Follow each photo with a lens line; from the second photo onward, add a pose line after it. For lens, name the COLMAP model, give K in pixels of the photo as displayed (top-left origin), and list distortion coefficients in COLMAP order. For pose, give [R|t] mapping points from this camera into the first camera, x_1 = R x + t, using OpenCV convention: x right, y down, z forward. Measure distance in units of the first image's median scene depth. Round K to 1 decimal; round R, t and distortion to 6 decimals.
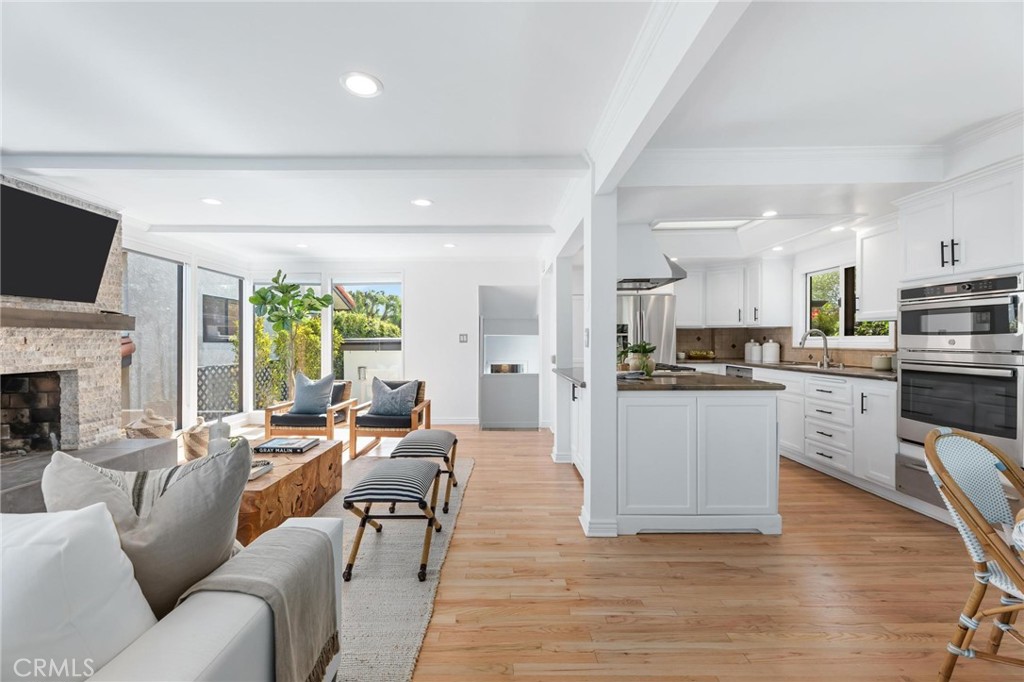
lens RADIAL K [[427.9, 0, 496.2], [0, 427.9, 343.0], [0, 0, 1]] dist [0.002156, 0.000281]
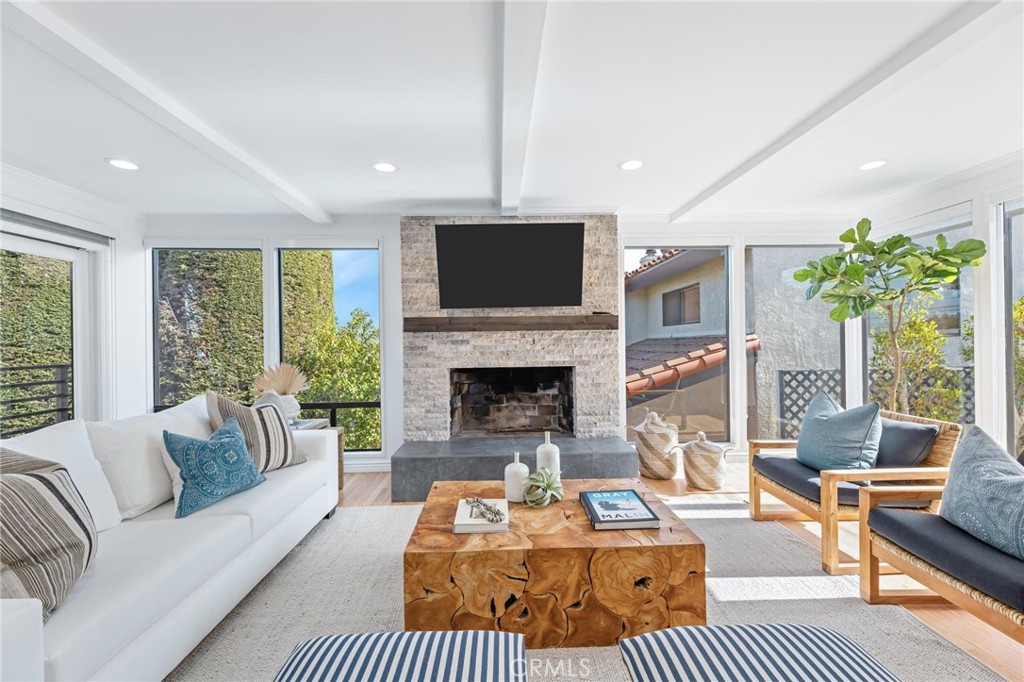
lens RADIAL K [[418.2, 0, 512.0], [0, 418.2, 341.0], [0, 0, 1]] dist [0.002717, 0.000173]
pose [[0.043238, -0.002457, -0.999062, 0.102385], [0.011341, 0.999934, -0.001968, -0.003697], [0.999000, -0.011246, 0.043263, 0.735423]]
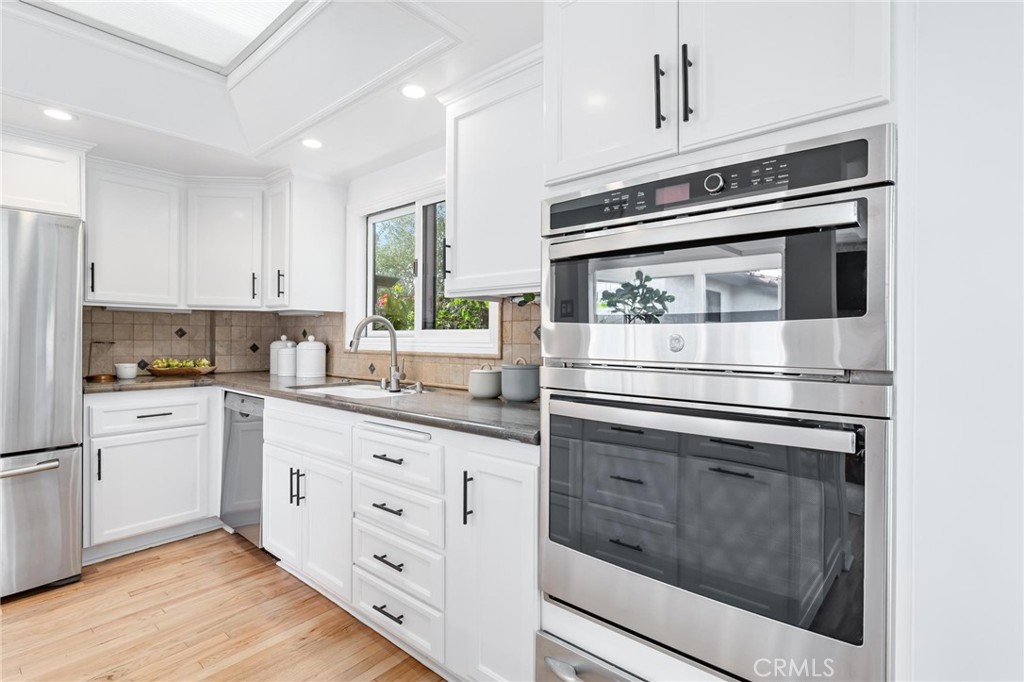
lens RADIAL K [[489.0, 0, 506.3], [0, 489.0, 339.6], [0, 0, 1]] dist [-0.000150, -0.000387]
pose [[0.644654, 0.005033, 0.764458, 0.484476], [-0.003048, 0.999987, -0.004014, -0.002002], [-0.764469, 0.000258, 0.644661, 0.617681]]
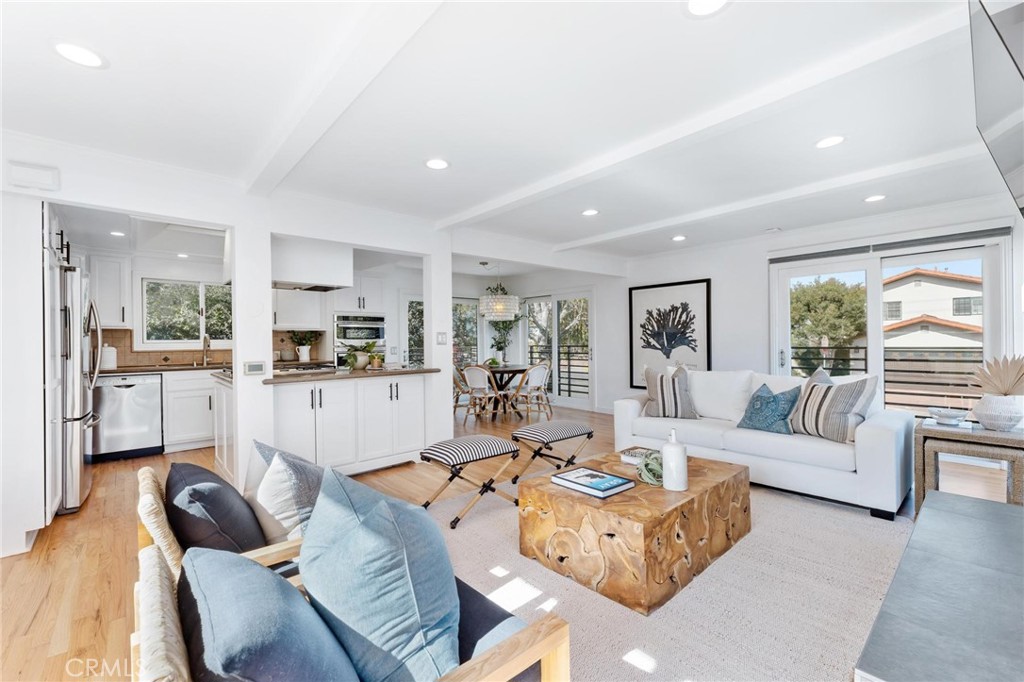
lens RADIAL K [[432.1, 0, 512.0], [0, 432.1, 341.0], [0, 0, 1]] dist [0.002262, 0.000286]
pose [[-0.674477, 0.007908, 0.738254, -0.837750], [0.016127, 0.999862, 0.004023, -0.004213], [-0.738120, 0.014620, -0.674511, 1.420601]]
